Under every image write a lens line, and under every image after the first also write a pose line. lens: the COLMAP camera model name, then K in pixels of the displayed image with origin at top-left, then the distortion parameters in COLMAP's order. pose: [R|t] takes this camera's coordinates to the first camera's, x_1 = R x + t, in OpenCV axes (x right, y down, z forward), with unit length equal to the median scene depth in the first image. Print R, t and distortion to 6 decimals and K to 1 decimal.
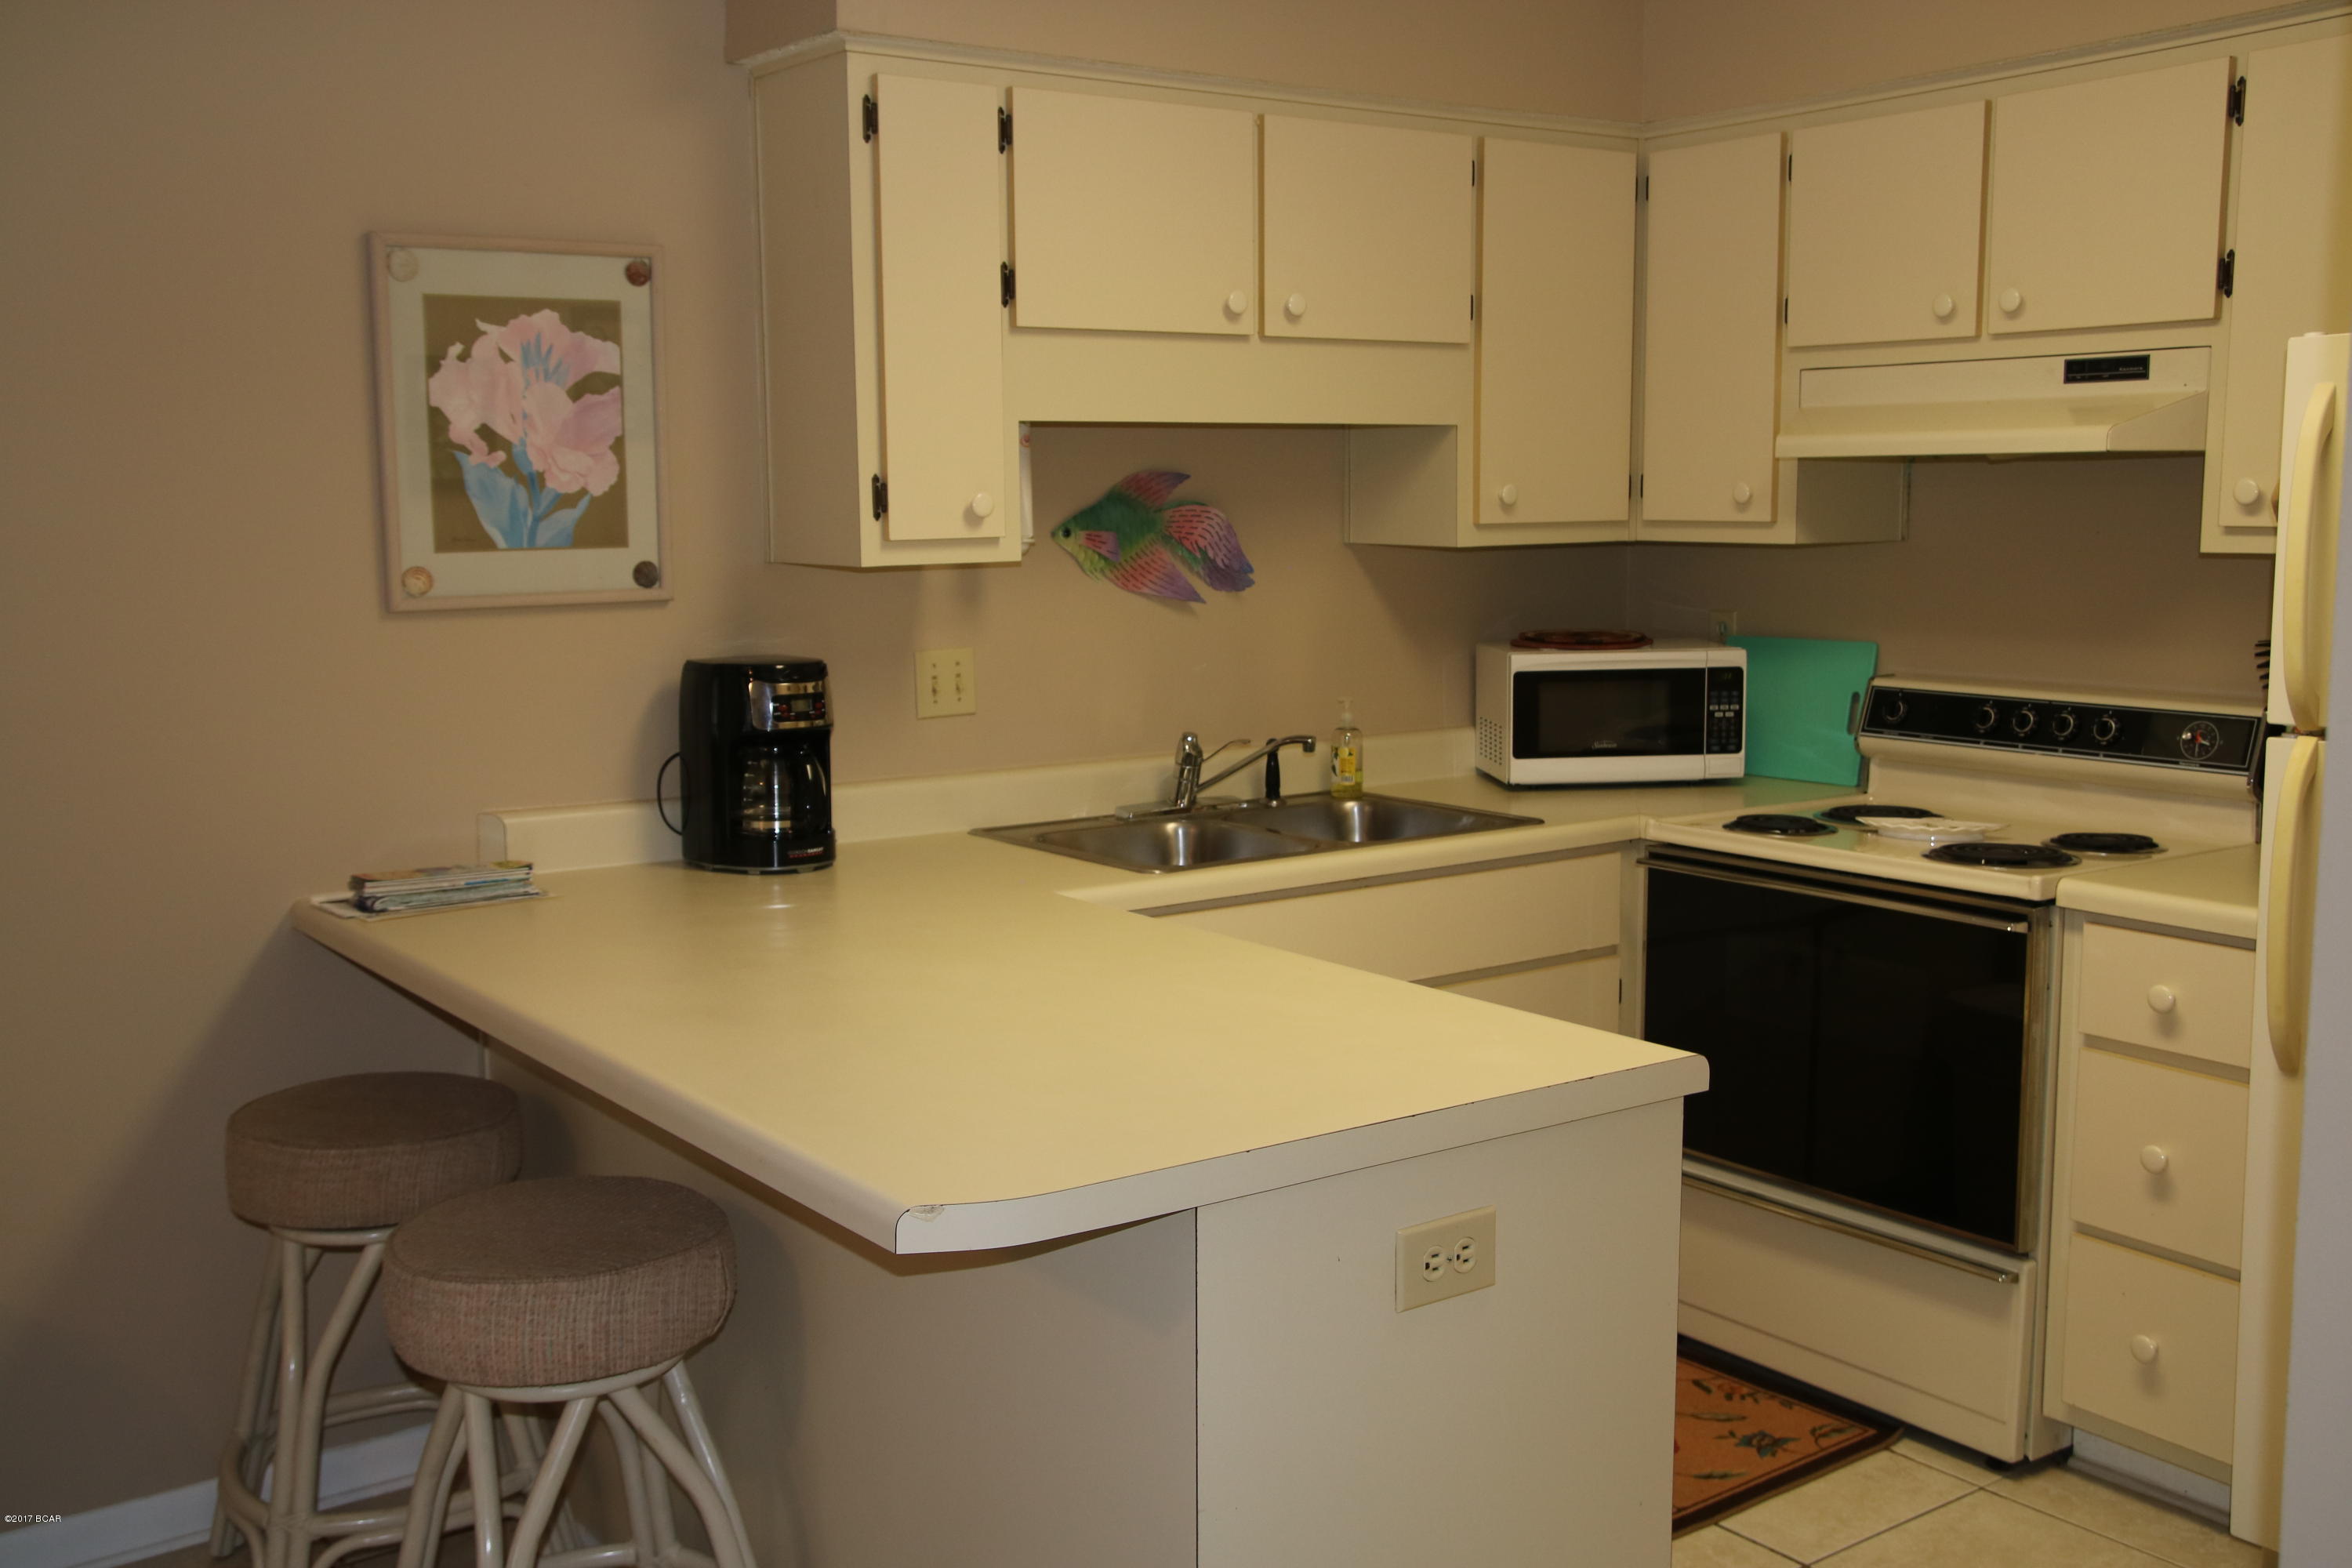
lens RADIAL K [[2299.6, 0, 1160.8], [0, 2299.6, 788.0], [0, 0, 1]] dist [-0.014852, 0.000000]
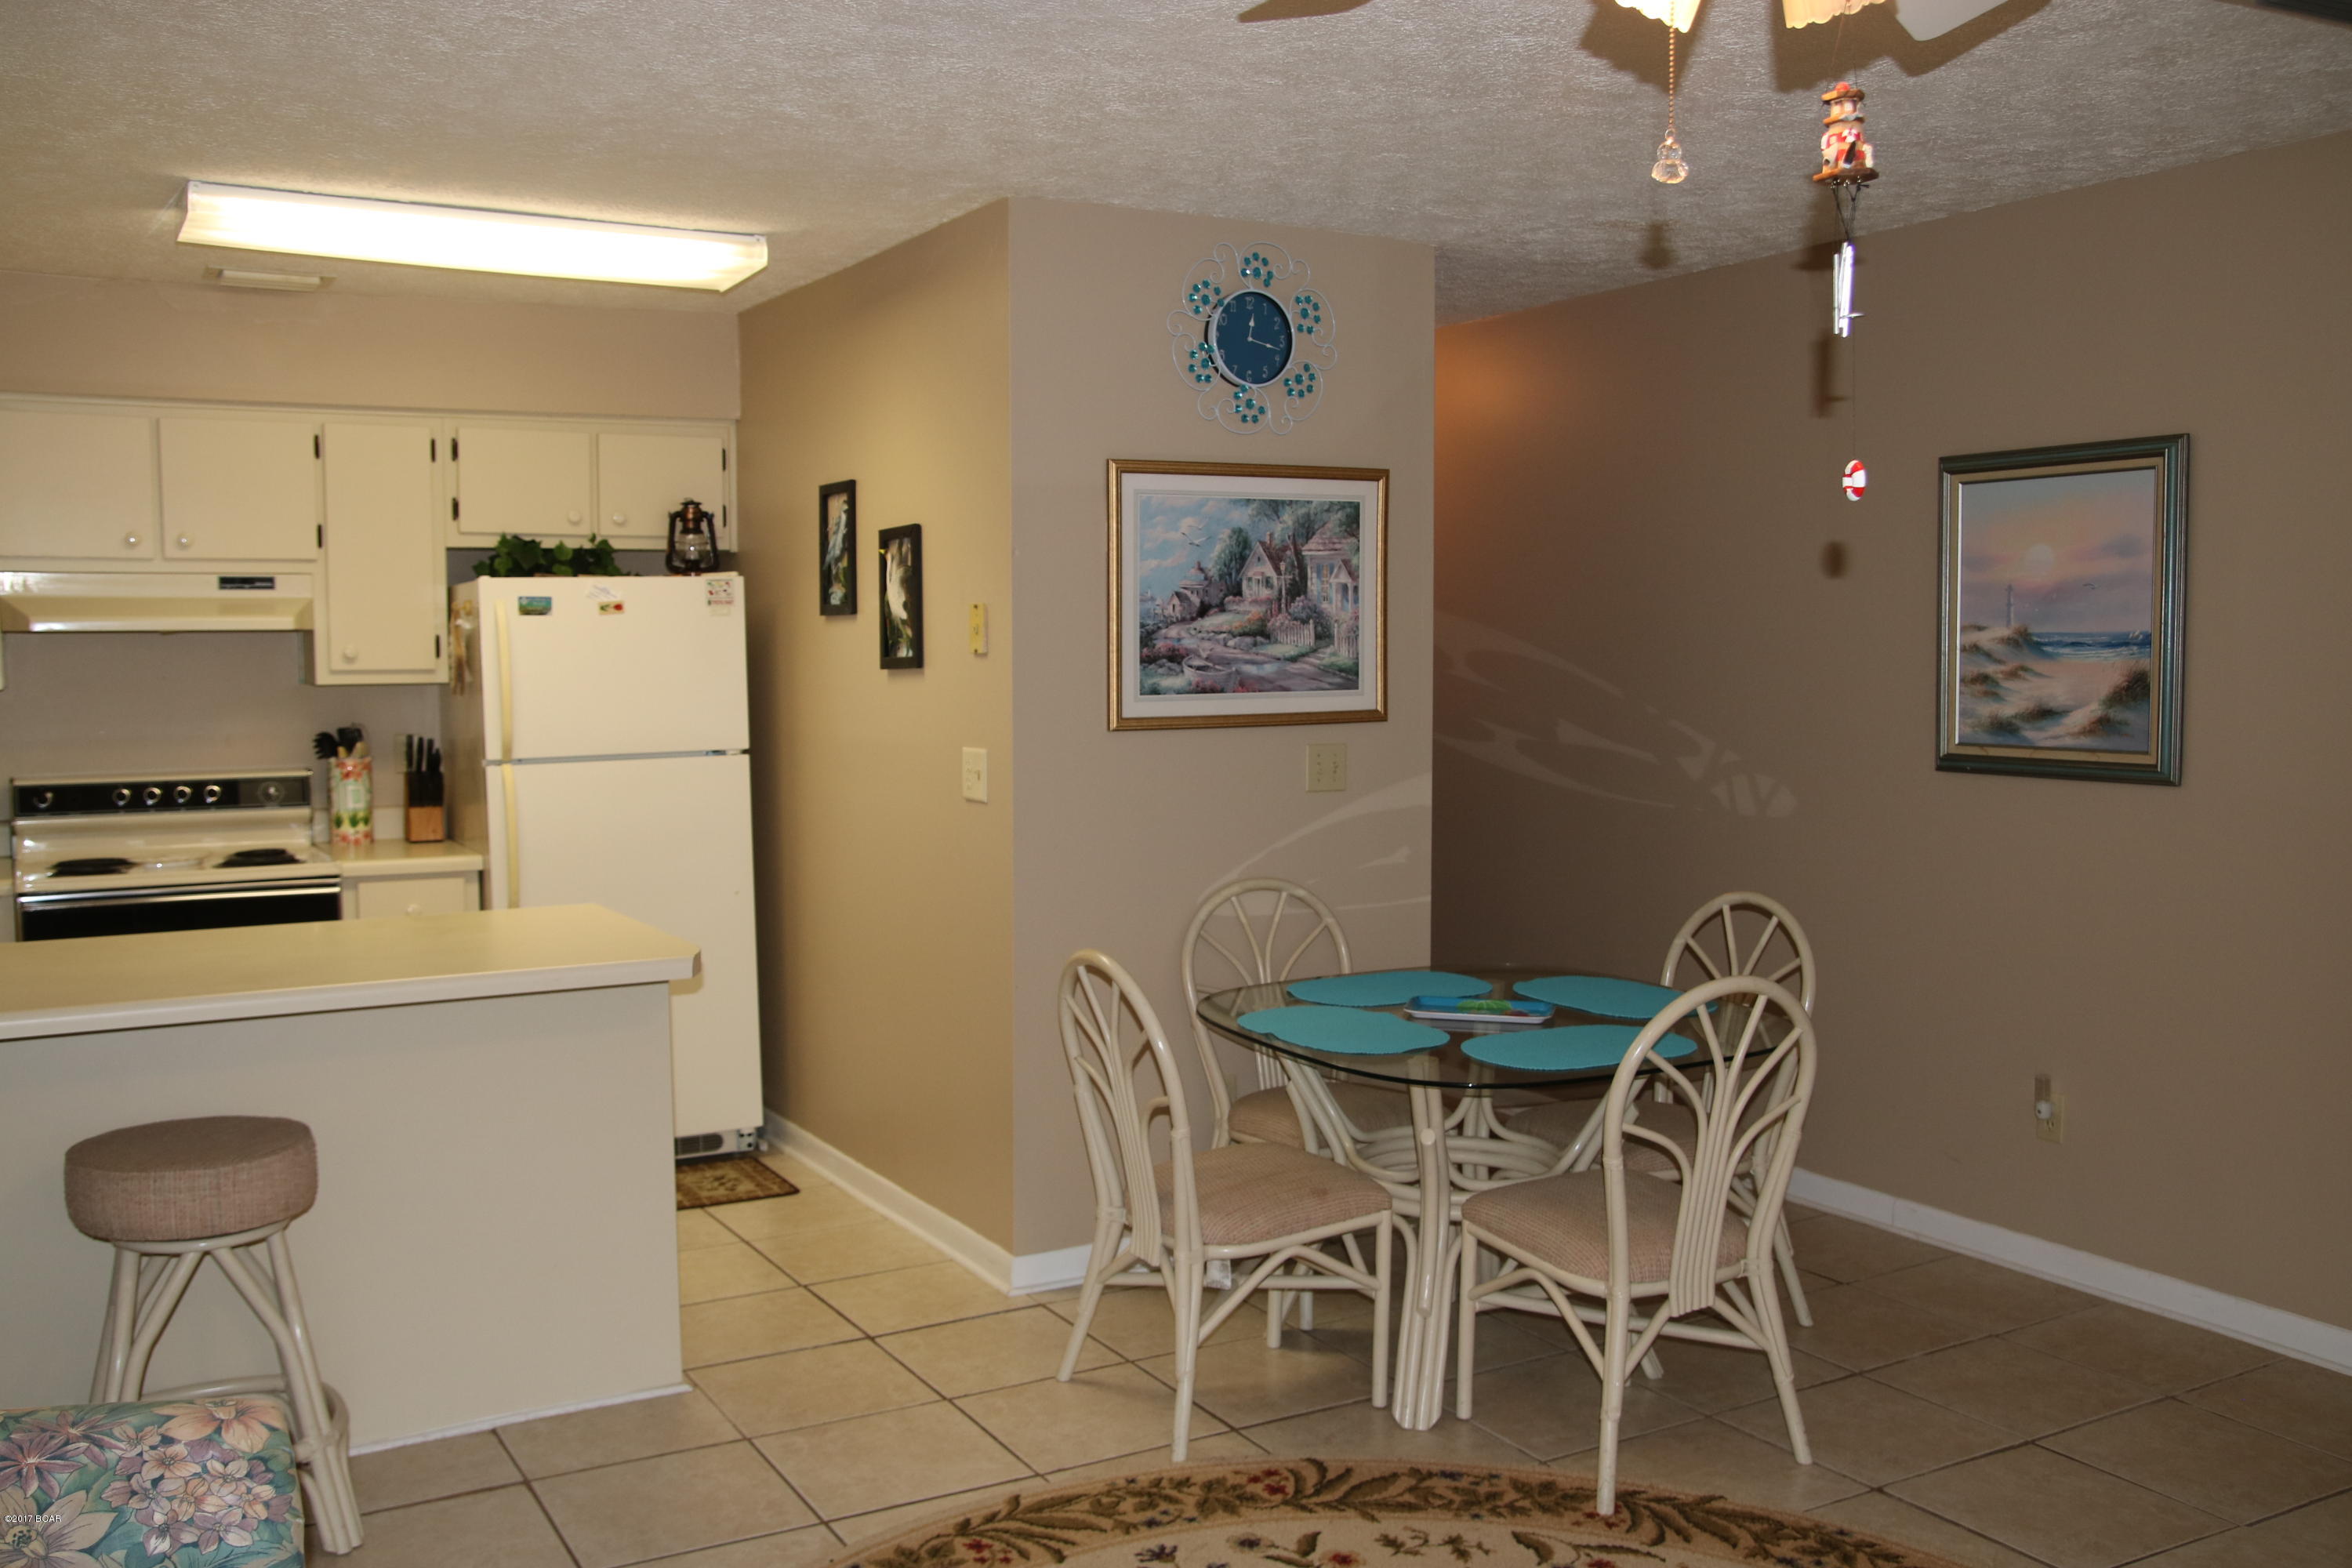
lens RADIAL K [[2079.3, 0, 1190.3], [0, 2079.3, 785.9], [0, 0, 1]] dist [-0.088484, 0.140303]
pose [[0.099261, -0.062370, 0.993105, -1.104549], [0.133270, 0.989875, 0.048847, -0.009465], [-0.986096, 0.127503, 0.106568, 0.142491]]
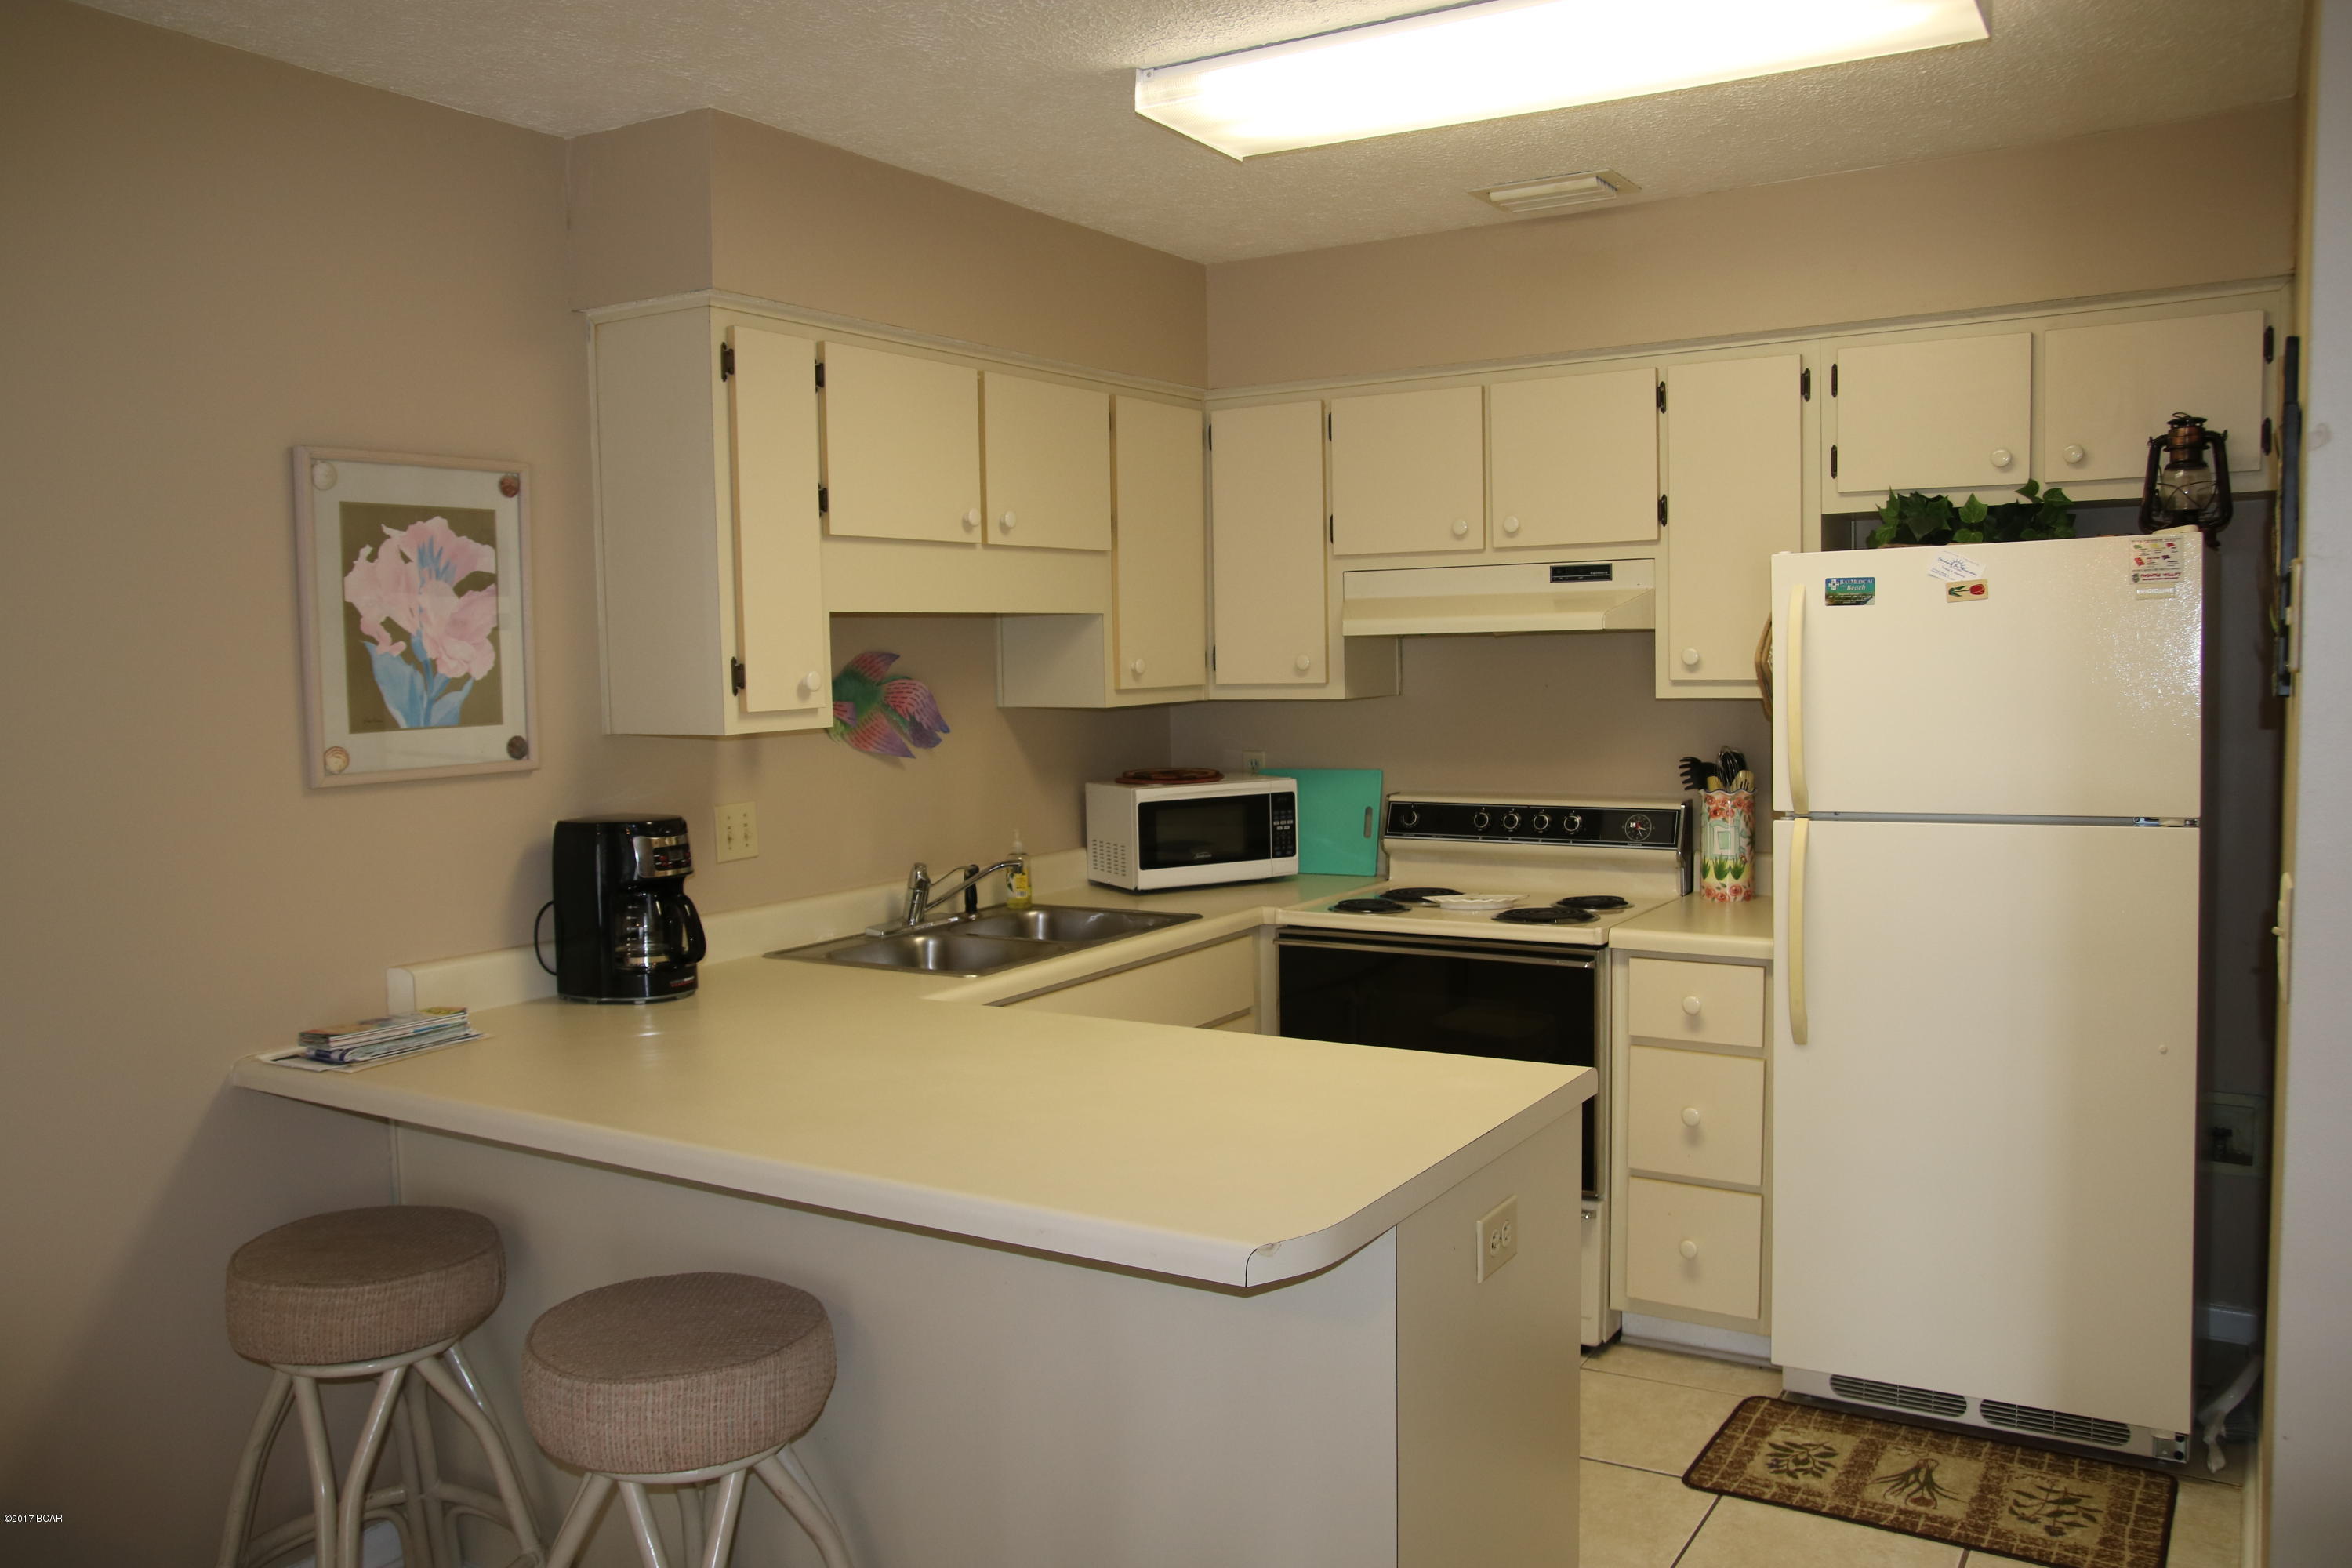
lens RADIAL K [[1816.4, 0, 1160.4], [0, 1816.4, 790.0], [0, 0, 1]] dist [-0.118622, 0.103954]
pose [[0.924965, -0.040358, 0.377904, -0.269743], [0.063402, 0.996798, -0.048731, -0.008688], [-0.374727, 0.069034, 0.924562, 0.062379]]
